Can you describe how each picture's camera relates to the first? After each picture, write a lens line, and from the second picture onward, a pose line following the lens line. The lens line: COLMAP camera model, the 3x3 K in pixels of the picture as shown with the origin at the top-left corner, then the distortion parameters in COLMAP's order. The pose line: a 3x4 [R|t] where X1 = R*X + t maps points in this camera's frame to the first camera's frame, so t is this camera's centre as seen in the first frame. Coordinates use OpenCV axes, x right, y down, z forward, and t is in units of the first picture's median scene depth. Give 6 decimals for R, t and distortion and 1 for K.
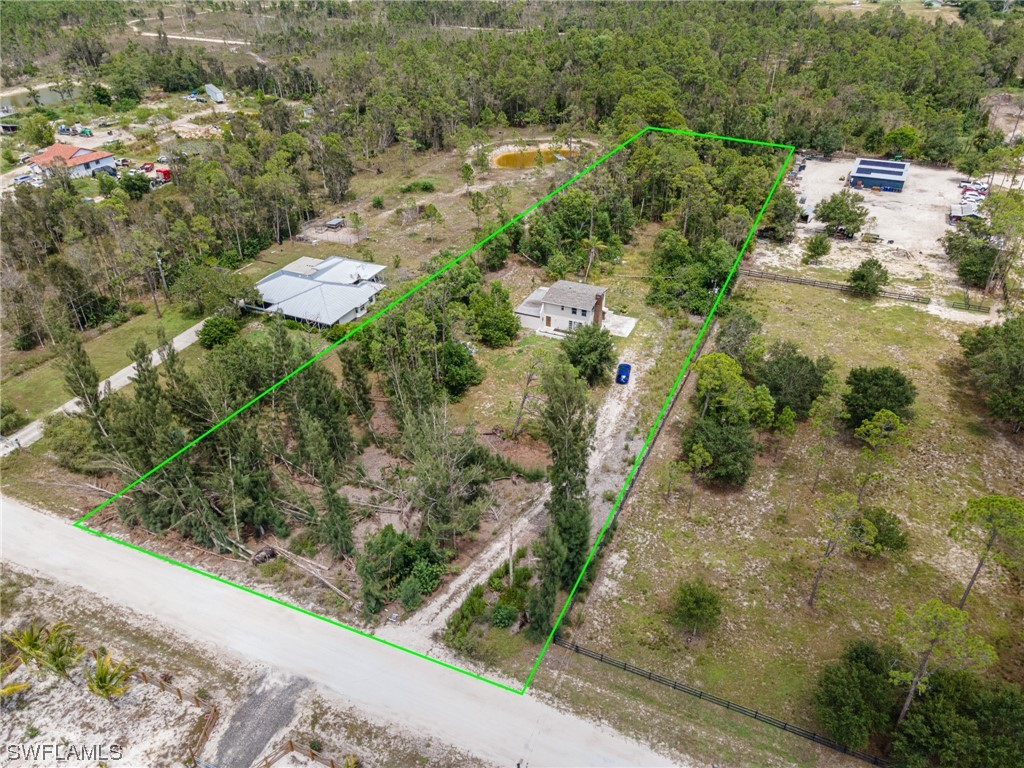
lens RADIAL K [[743.2, 0, 509.2], [0, 743.2, 385.8], [0, 0, 1]] dist [0.017727, 0.056454]
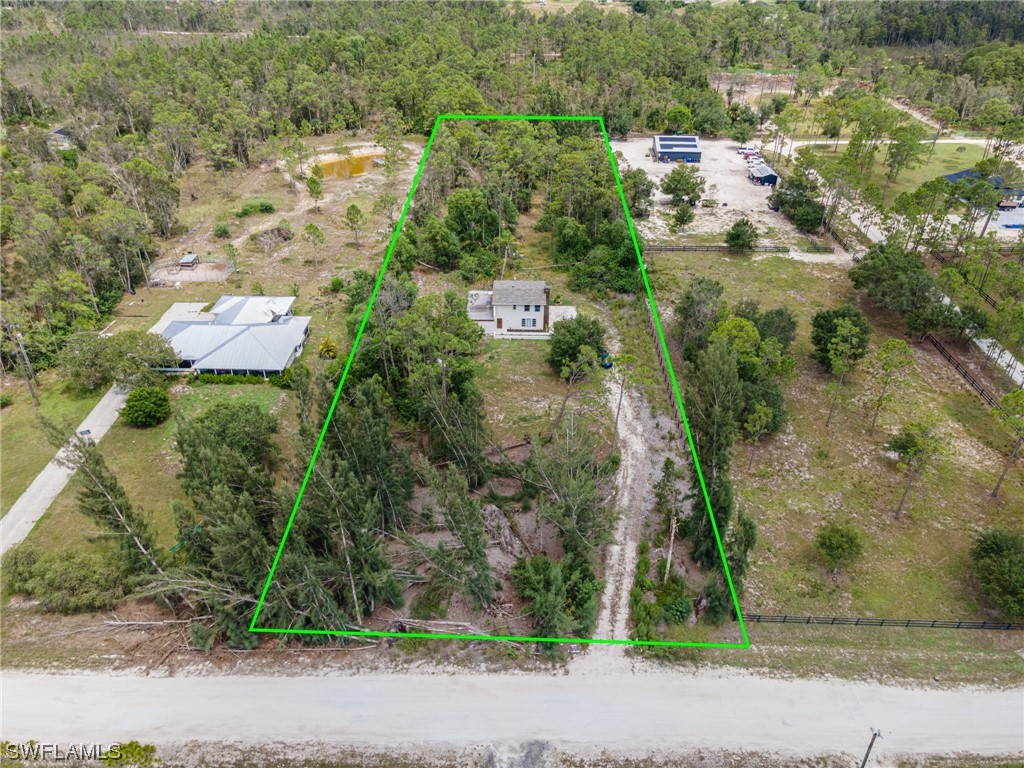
lens RADIAL K [[743.2, 0, 509.2], [0, 743.2, 385.8], [0, 0, 1]] dist [0.017727, 0.056454]
pose [[0.918113, -0.204910, 0.339236, -0.267146], [0.205501, 0.978045, 0.034601, -0.035218], [-0.338878, 0.037946, 0.940065, 0.072437]]
